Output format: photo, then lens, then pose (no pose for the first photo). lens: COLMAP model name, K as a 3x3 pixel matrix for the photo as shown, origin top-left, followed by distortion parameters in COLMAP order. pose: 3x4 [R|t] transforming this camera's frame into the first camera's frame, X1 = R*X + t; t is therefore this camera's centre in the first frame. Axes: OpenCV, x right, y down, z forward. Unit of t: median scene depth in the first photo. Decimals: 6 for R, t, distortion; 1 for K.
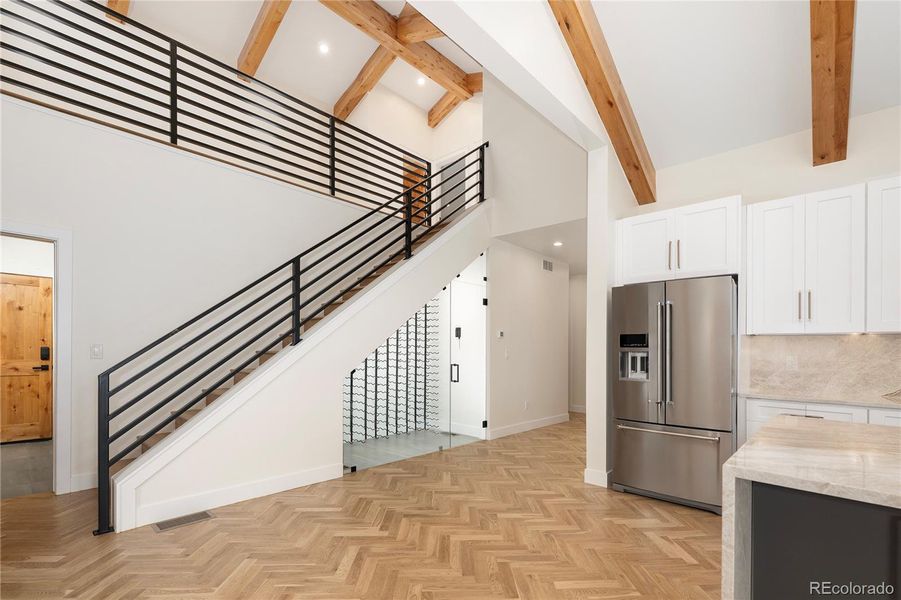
lens RADIAL K [[412.9, 0, 469.0], [0, 412.9, 353.6], [0, 0, 1]] dist [0.002096, 0.000106]
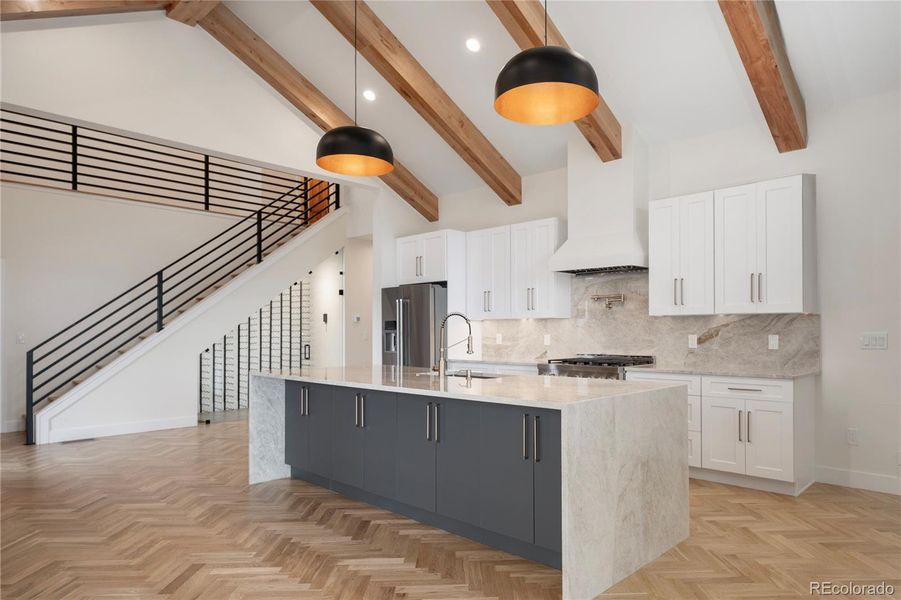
lens RADIAL K [[572.8, 0, 507.7], [0, 572.8, 328.4], [0, 0, 1]] dist [0.001423, -0.001065]
pose [[0.999867, -0.016066, 0.002736, 0.802508], [0.016101, 0.999780, -0.013455, 0.013394], [-0.002520, 0.013497, 0.999906, -1.021088]]
